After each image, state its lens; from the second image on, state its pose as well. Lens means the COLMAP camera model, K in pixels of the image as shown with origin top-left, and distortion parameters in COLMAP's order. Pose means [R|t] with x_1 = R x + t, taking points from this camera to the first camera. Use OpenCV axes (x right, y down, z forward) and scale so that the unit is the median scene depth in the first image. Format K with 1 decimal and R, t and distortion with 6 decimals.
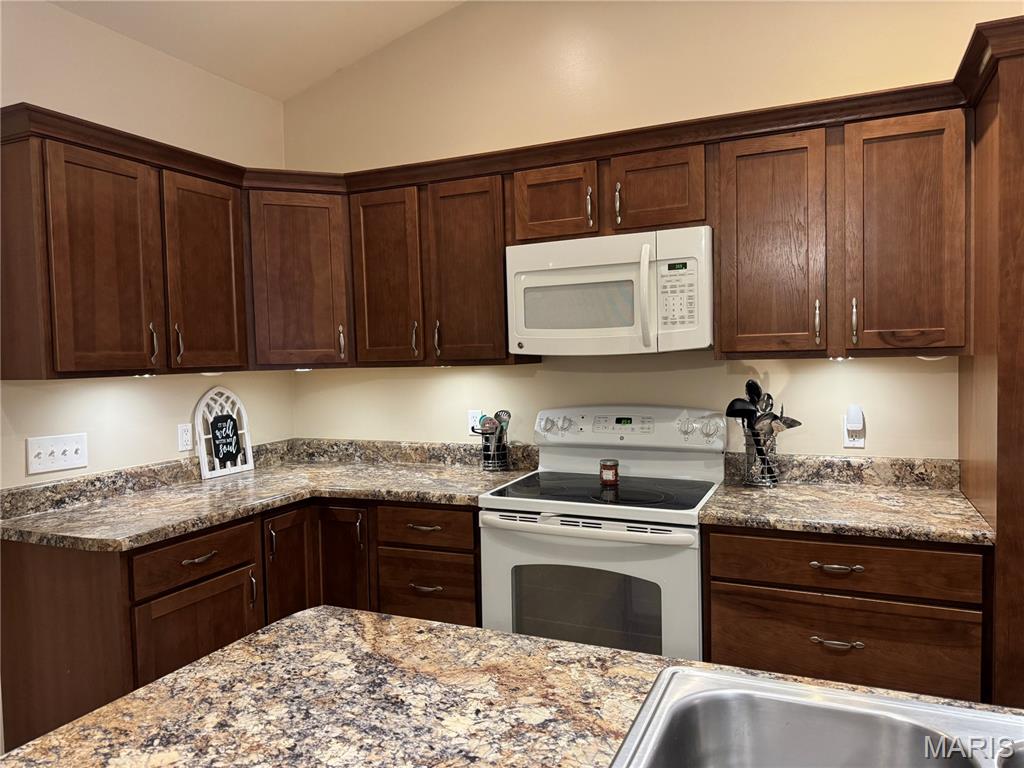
lens RADIAL K [[720.3, 0, 512.0], [0, 720.3, 384.0], [0, 0, 1]] dist [0.111456, -0.167014]
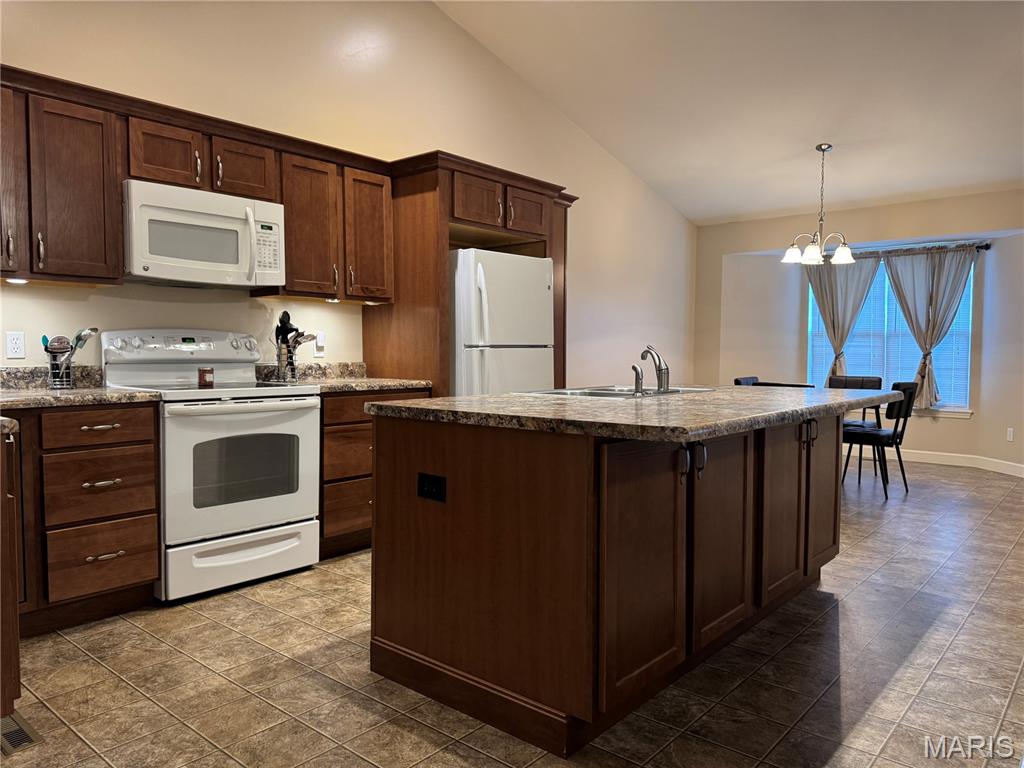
lens RADIAL K [[728.6, 0, 512.0], [0, 728.6, 384.0], [0, 0, 1]] dist [0.044069, -0.072062]
pose [[0.277881, -0.018180, 0.960443, -0.978702], [0.031228, 0.999463, 0.009883, 0.141618], [-0.960108, 0.027246, 0.278300, 0.117485]]
